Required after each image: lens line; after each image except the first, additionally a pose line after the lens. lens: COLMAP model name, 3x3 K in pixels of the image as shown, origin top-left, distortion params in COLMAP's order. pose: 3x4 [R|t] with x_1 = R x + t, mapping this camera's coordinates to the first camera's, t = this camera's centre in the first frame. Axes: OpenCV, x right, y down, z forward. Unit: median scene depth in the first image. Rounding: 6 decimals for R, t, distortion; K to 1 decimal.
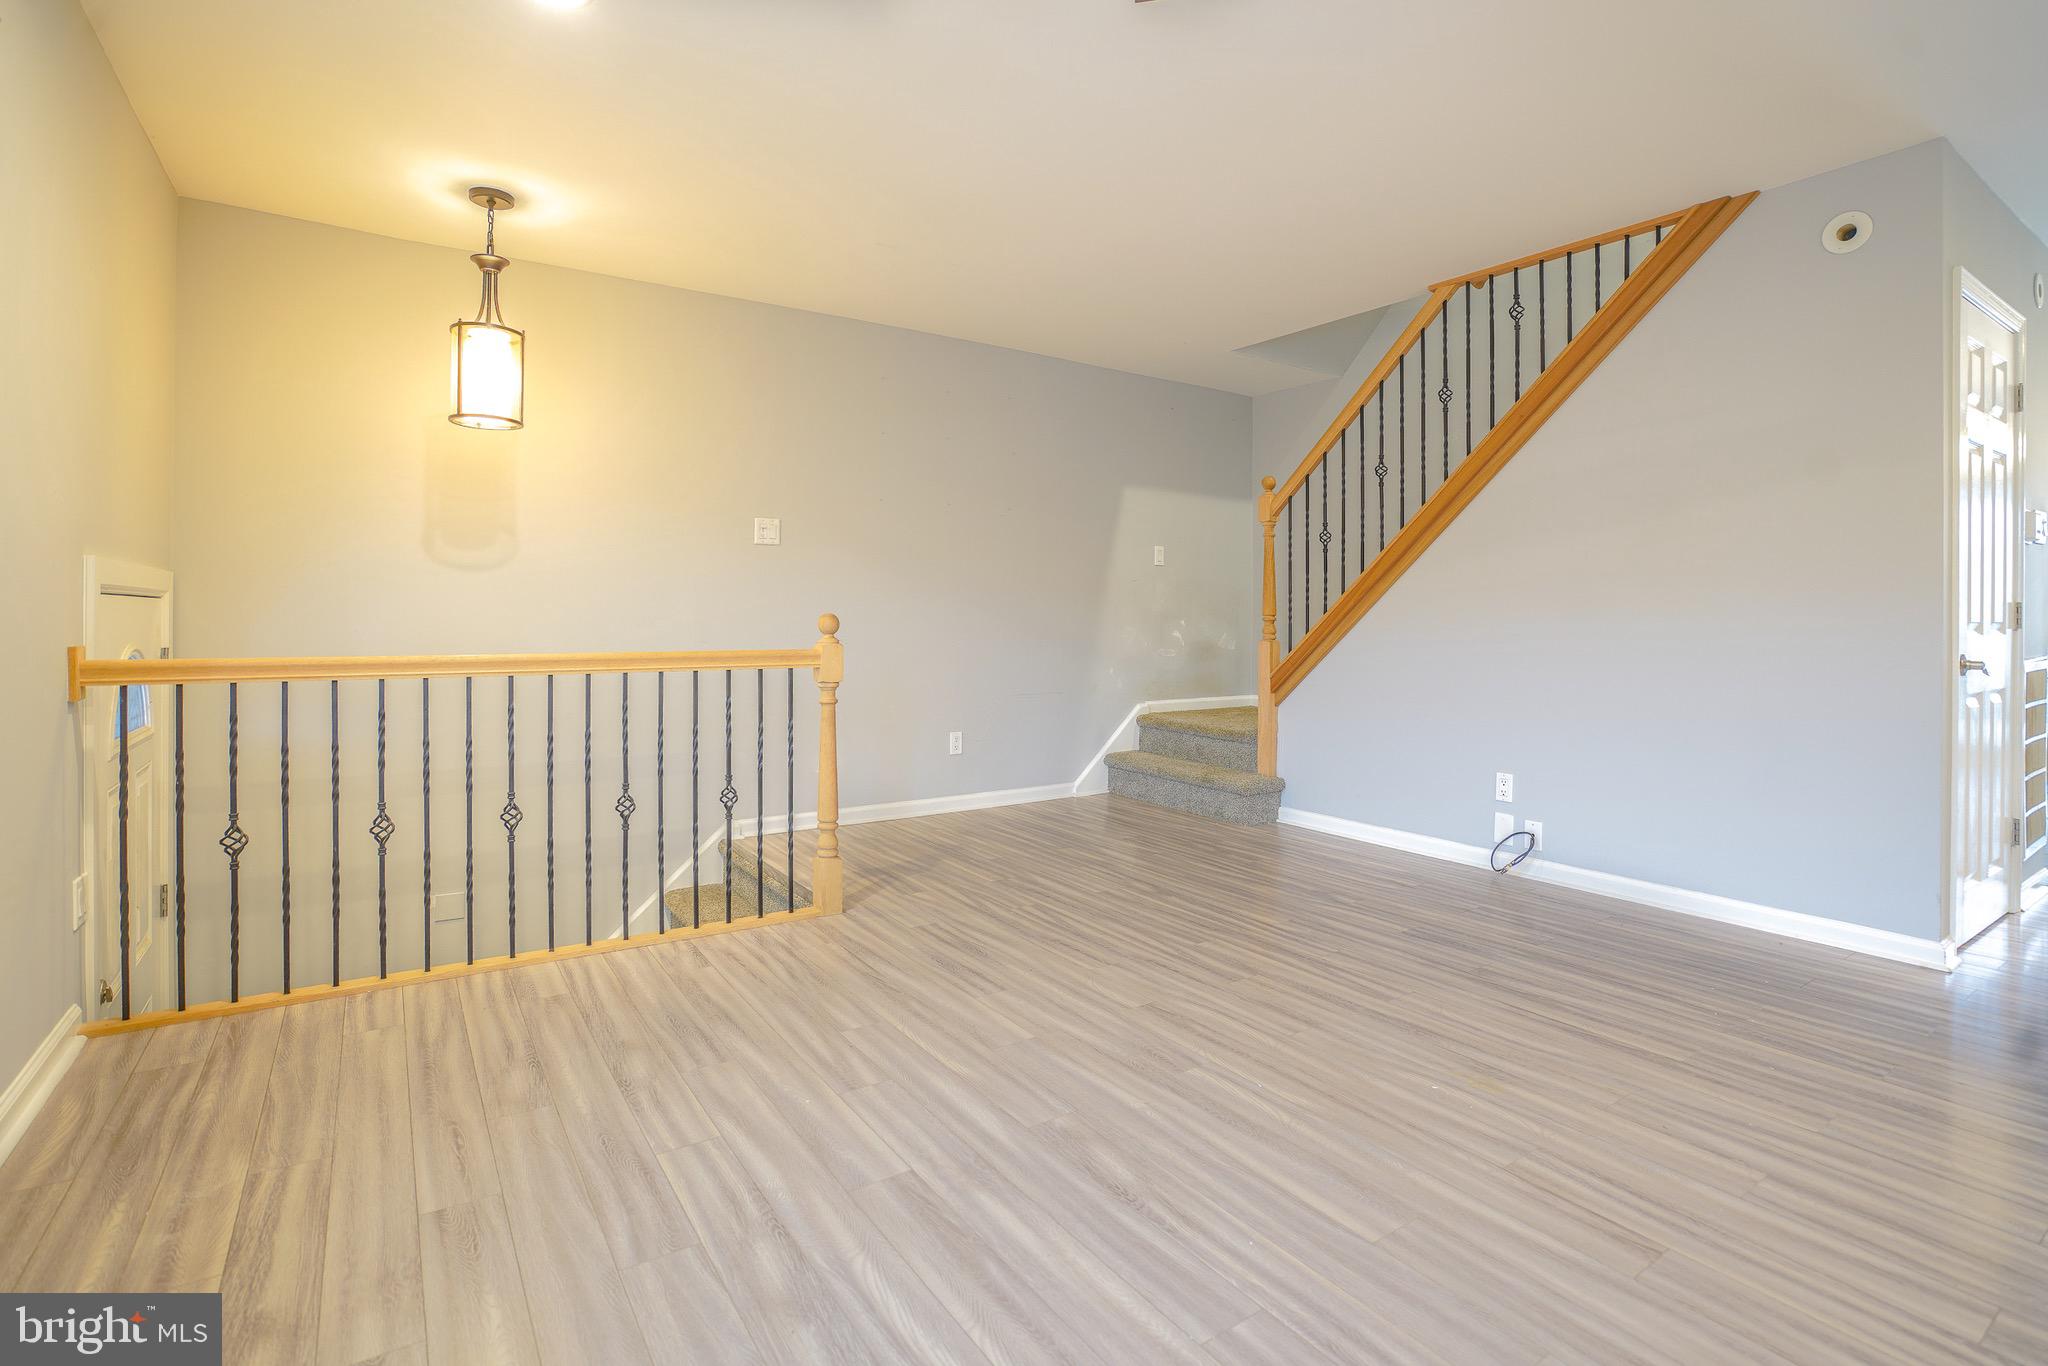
lens RADIAL K [[968.9, 0, 1023.2], [0, 968.9, 641.2], [0, 0, 1]] dist [-0.051575, 0.018590]
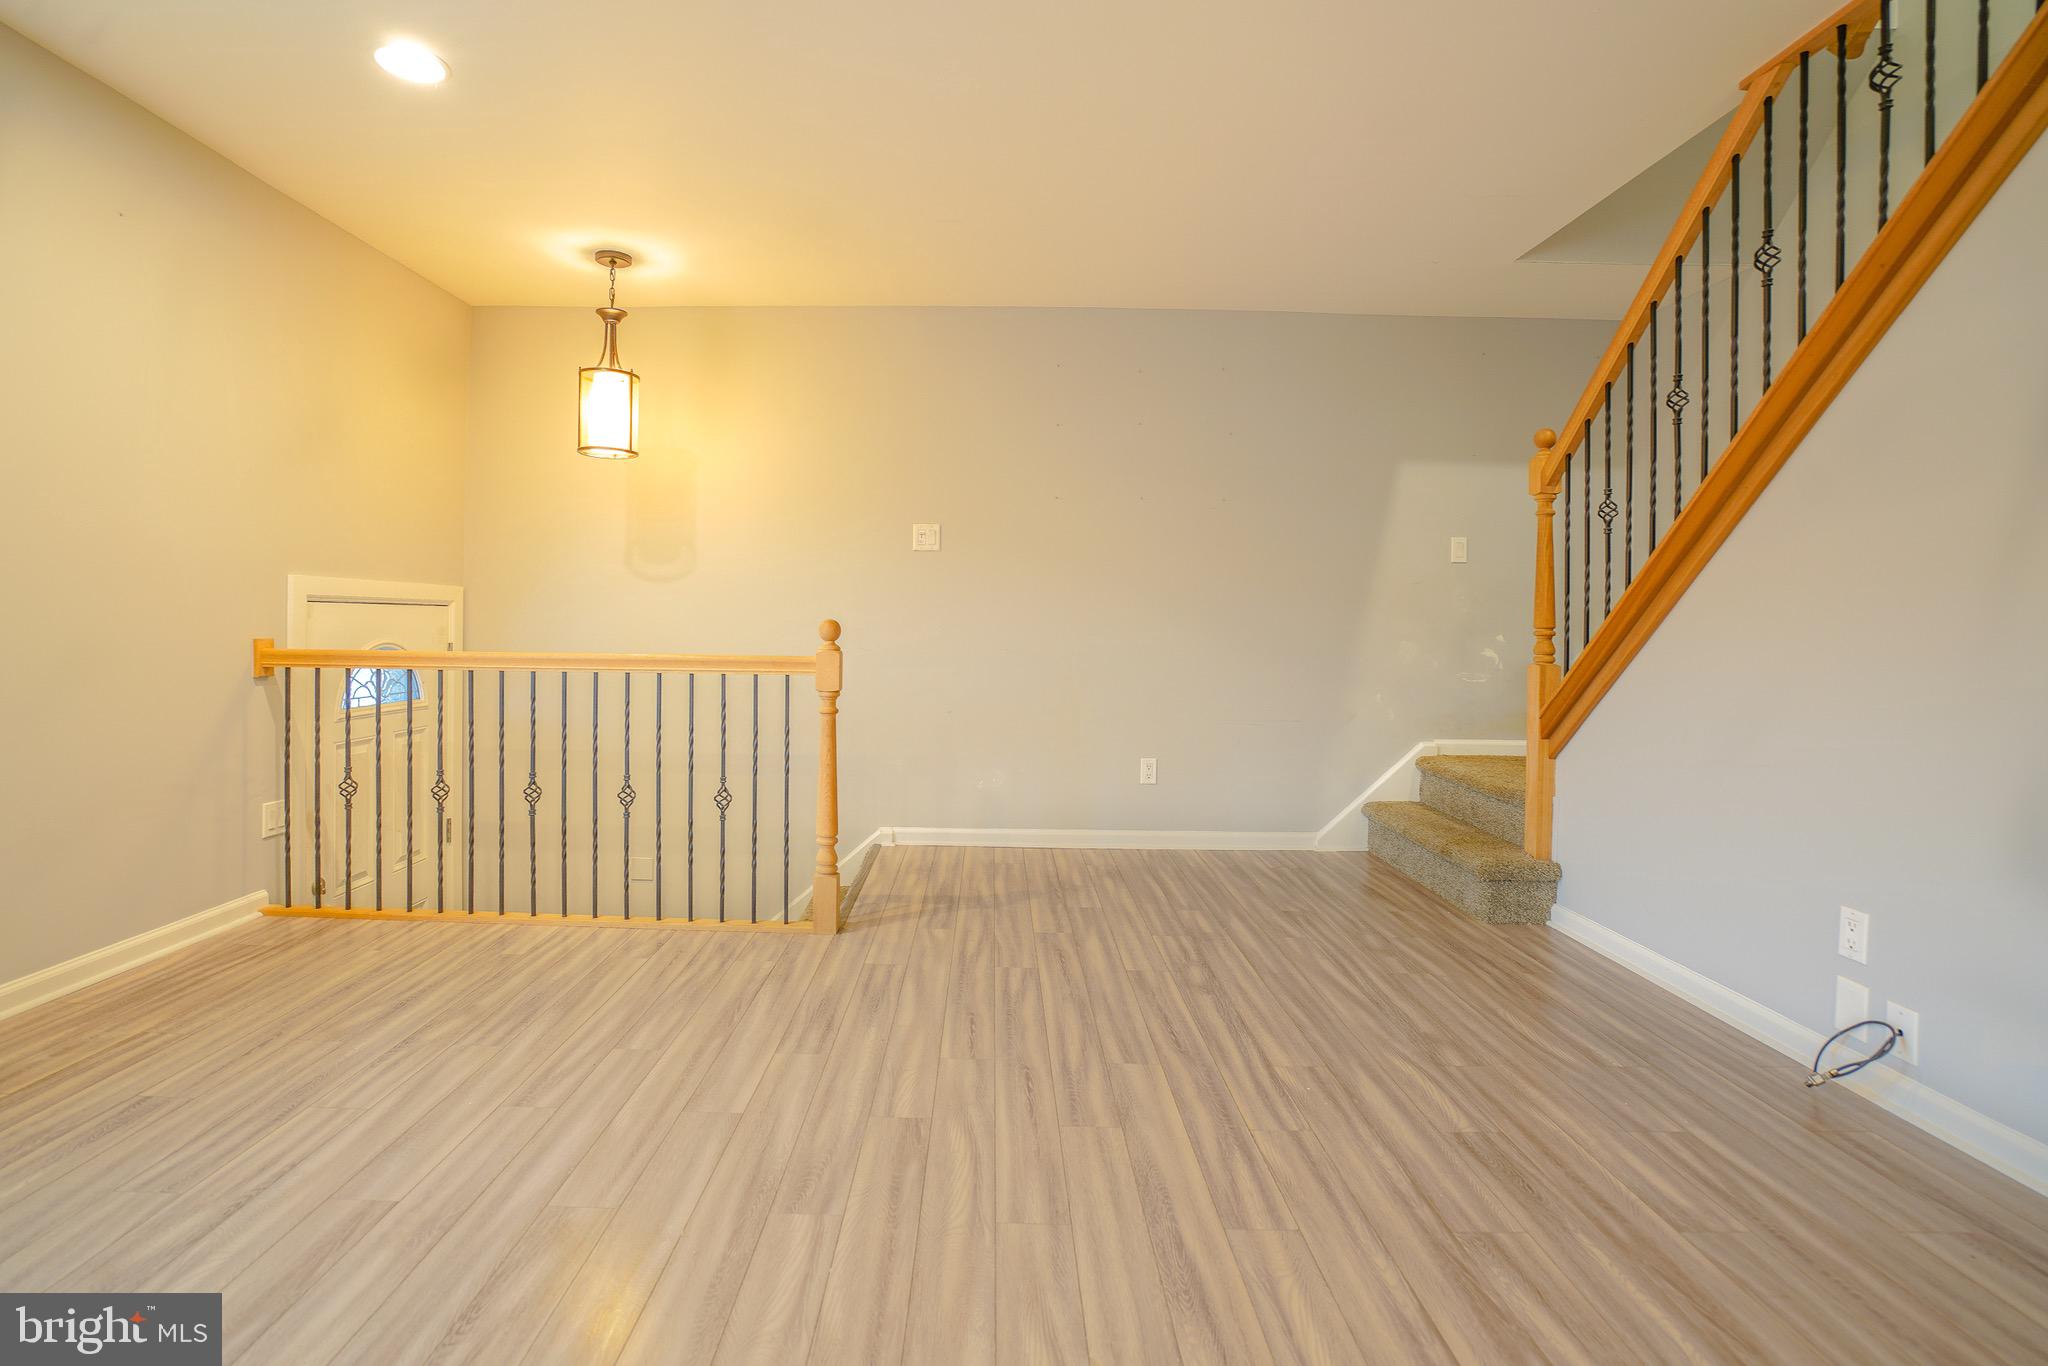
lens RADIAL K [[968.9, 0, 981.0], [0, 968.9, 650.4], [0, 0, 1]] dist [-0.051575, 0.018590]
pose [[0.818222, 0.021004, -0.574518, 0.481640], [-0.023381, 0.999721, 0.003249, -0.004287], [0.574427, 0.010775, 0.818485, 0.308376]]
